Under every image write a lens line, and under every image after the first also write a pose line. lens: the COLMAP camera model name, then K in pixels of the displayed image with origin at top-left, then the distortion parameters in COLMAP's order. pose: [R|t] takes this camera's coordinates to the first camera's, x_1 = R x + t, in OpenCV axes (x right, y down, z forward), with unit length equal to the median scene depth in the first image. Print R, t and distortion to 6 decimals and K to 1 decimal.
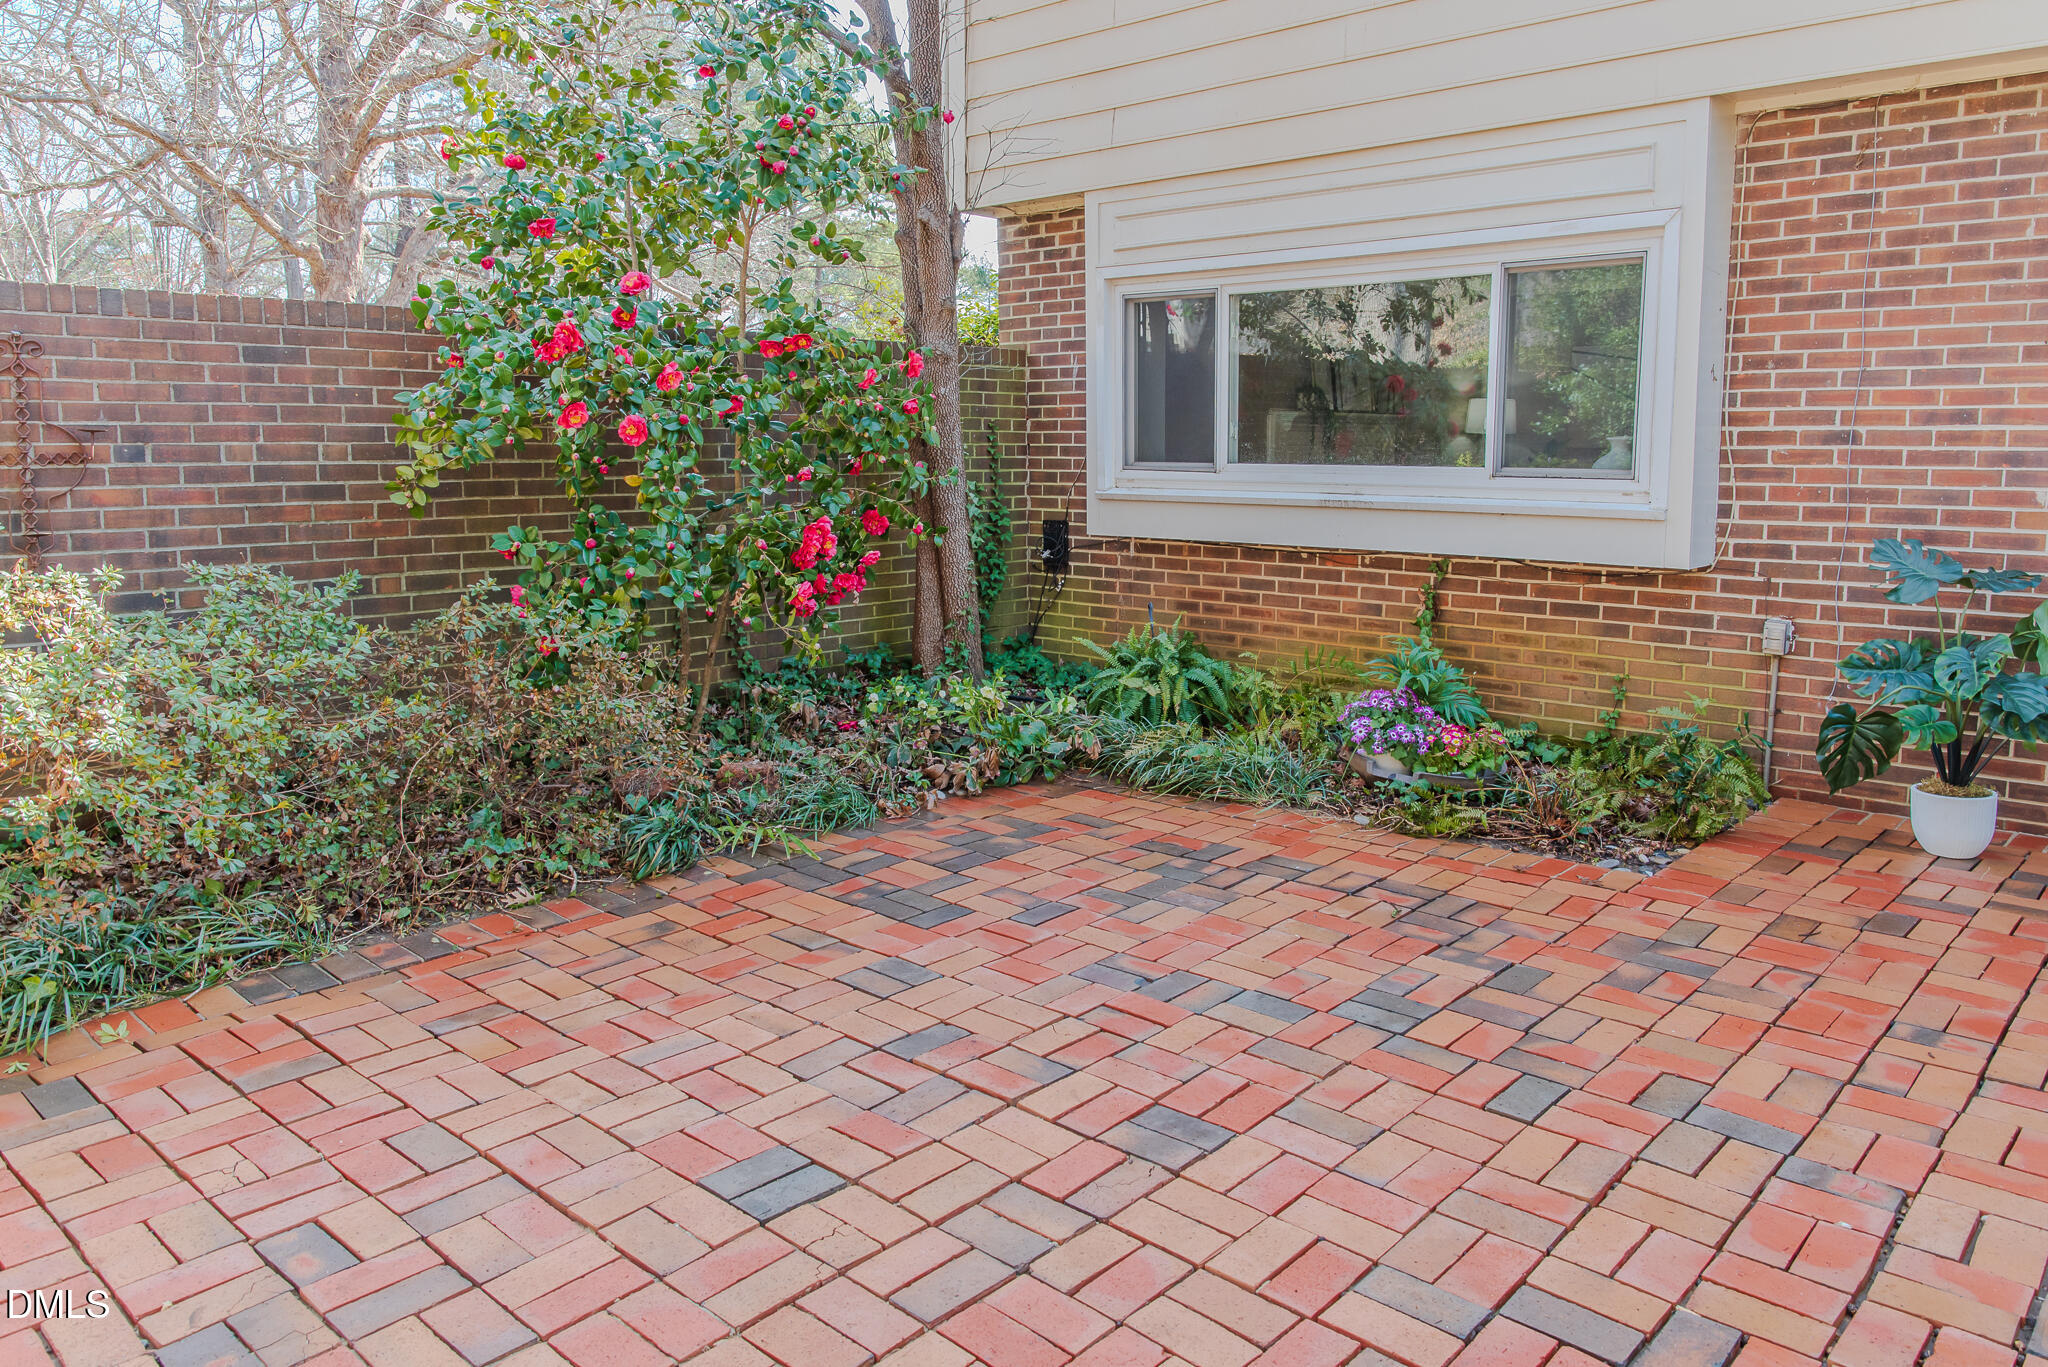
lens RADIAL K [[1484.9, 0, 1028.1], [0, 1484.9, 596.2], [0, 0, 1]] dist [0.013532, -0.021000]
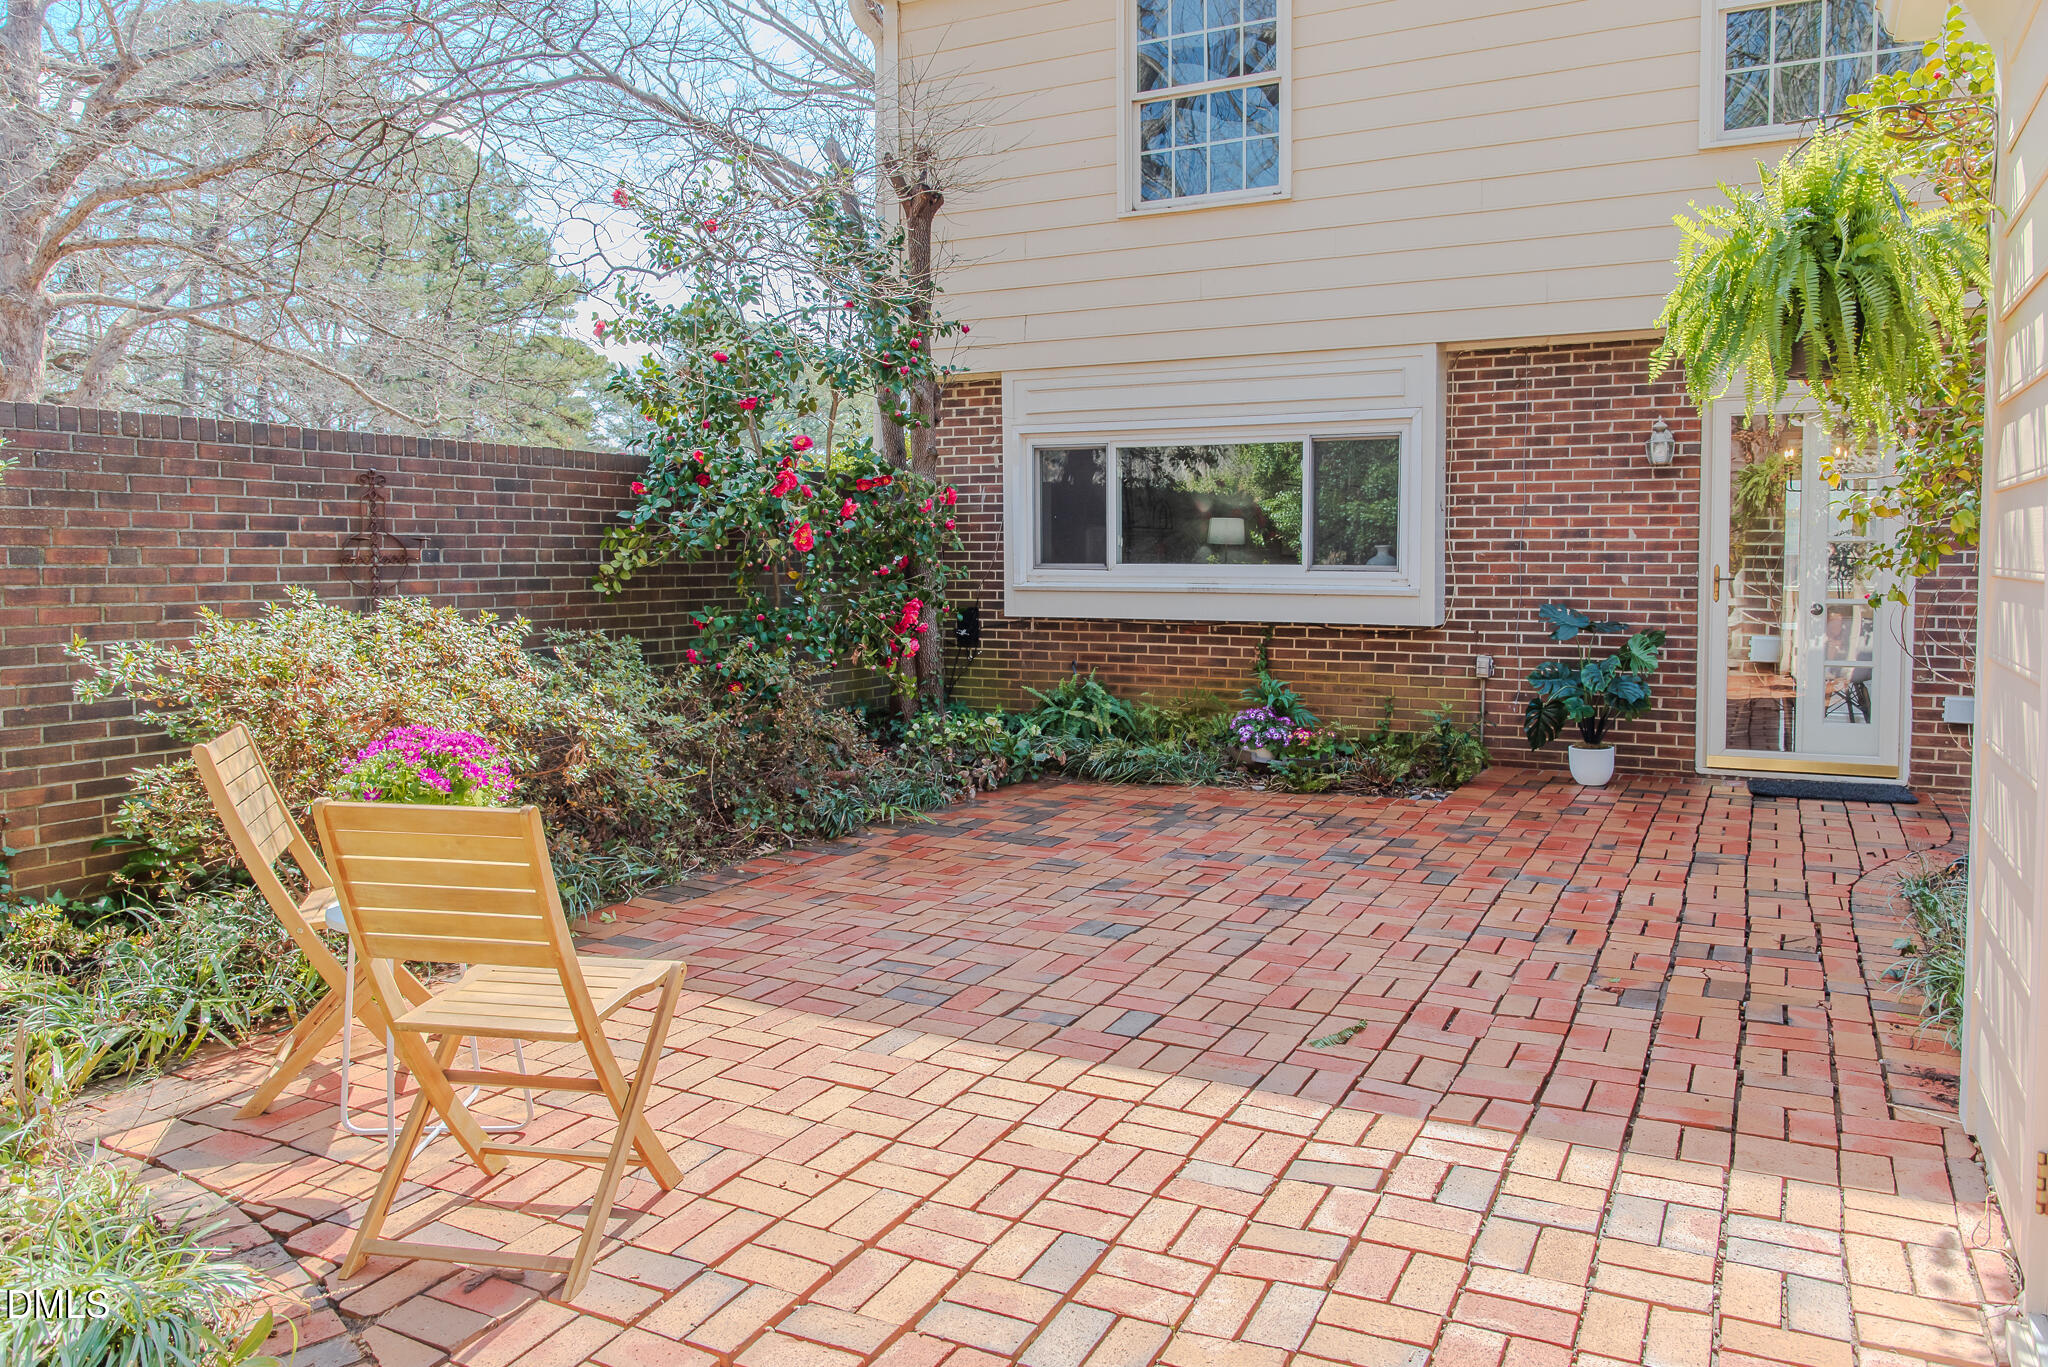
lens RADIAL K [[1484.9, 0, 1028.1], [0, 1484.9, 596.2], [0, 0, 1]] dist [0.013532, -0.021000]
pose [[0.965809, -0.007862, 0.259136, -0.402399], [0.027350, 0.997052, -0.071685, 0.053244], [-0.257808, 0.076322, 0.963177, -0.449846]]
